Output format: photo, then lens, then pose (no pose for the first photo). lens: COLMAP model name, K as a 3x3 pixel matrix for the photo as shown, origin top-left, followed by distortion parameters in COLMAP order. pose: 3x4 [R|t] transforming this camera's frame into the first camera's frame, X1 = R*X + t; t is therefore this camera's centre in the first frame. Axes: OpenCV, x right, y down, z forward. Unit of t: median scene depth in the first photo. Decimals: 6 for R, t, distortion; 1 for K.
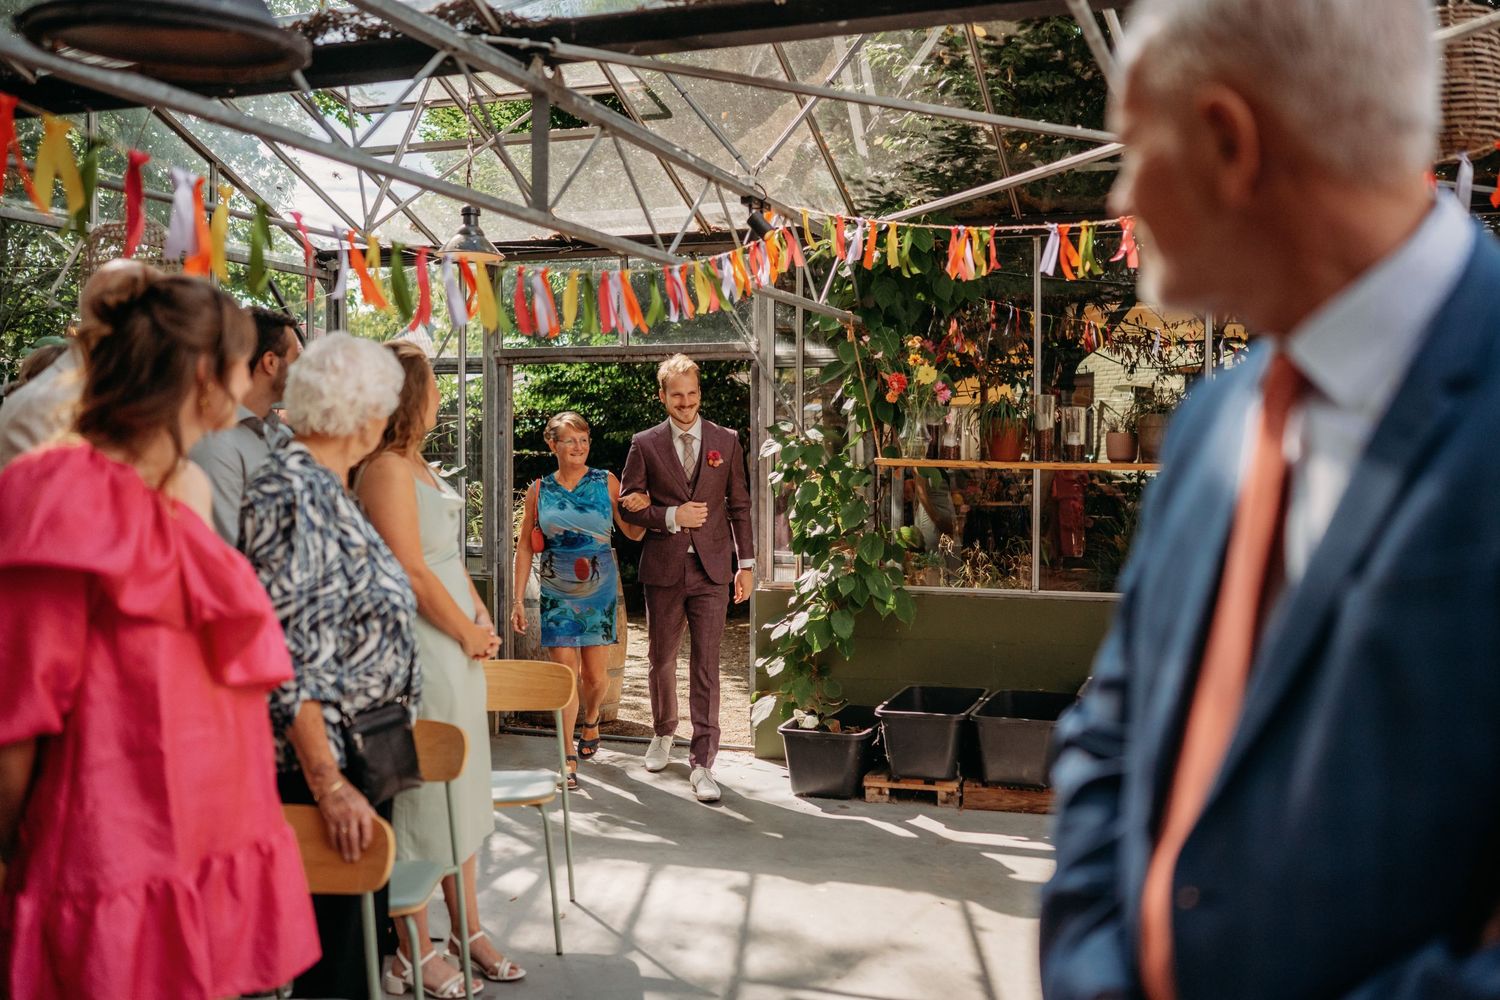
lens RADIAL K [[1495.0, 0, 746.6], [0, 1495.0, 501.1], [0, 0, 1]] dist [0.012182, -0.006220]
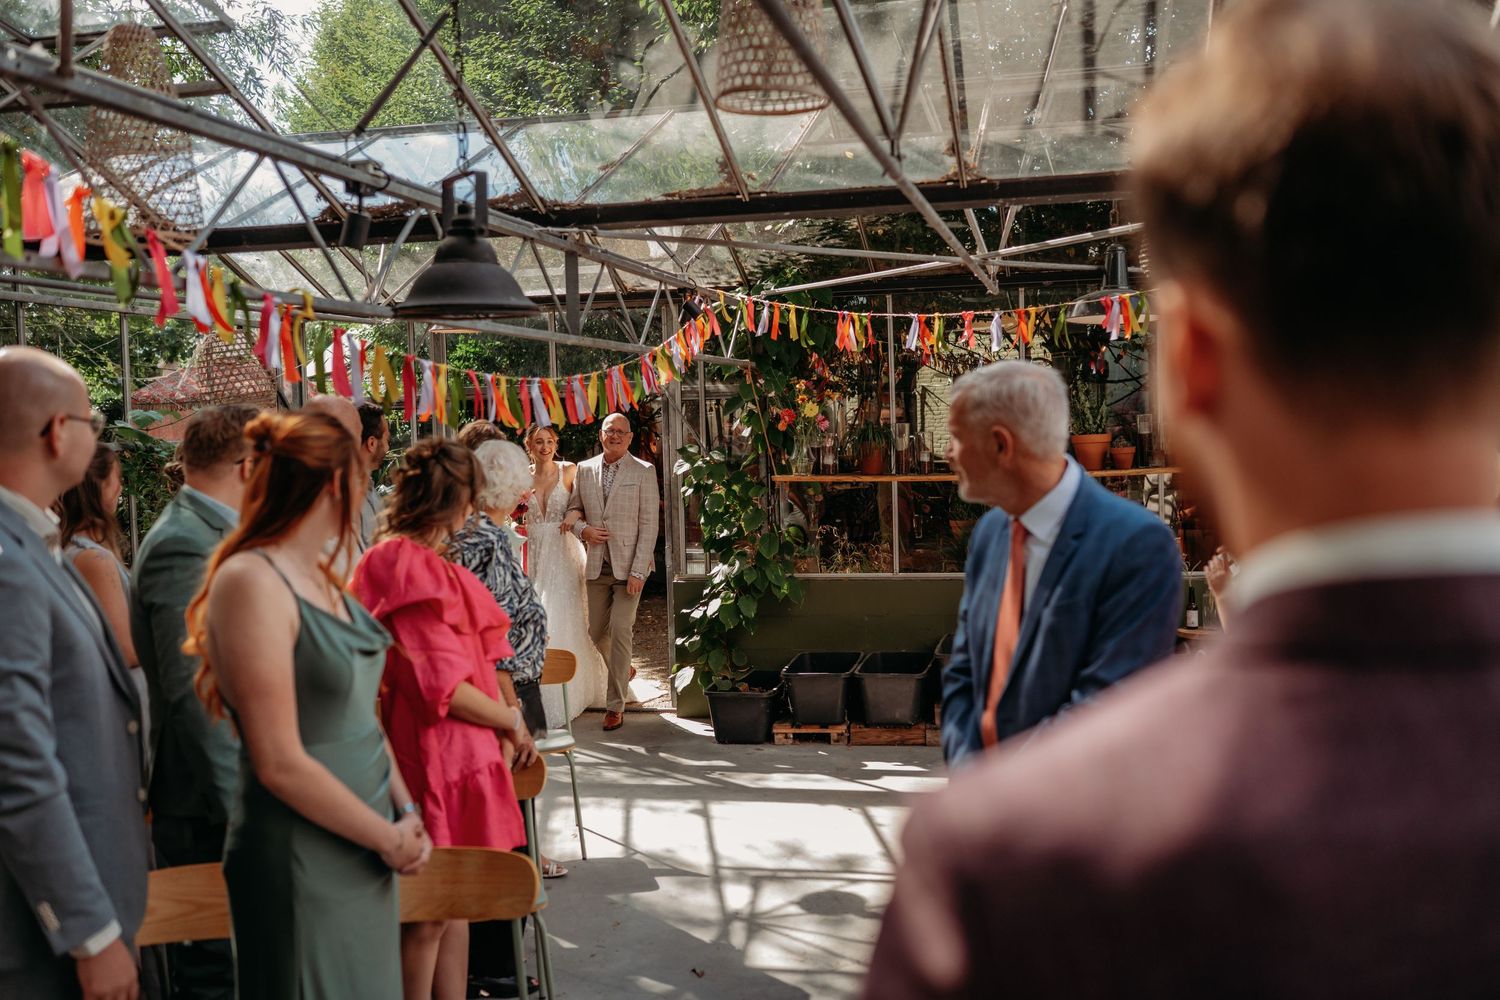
lens RADIAL K [[1501.1, 0, 750.0], [0, 1501.1, 500.0], [0, 0, 1]] dist [0.010816, 0.006164]
pose [[0.991986, -0.035892, 0.121142, -0.083007], [0.033923, 0.999257, 0.018276, -0.030169], [-0.121708, -0.014020, 0.992467, -0.250083]]
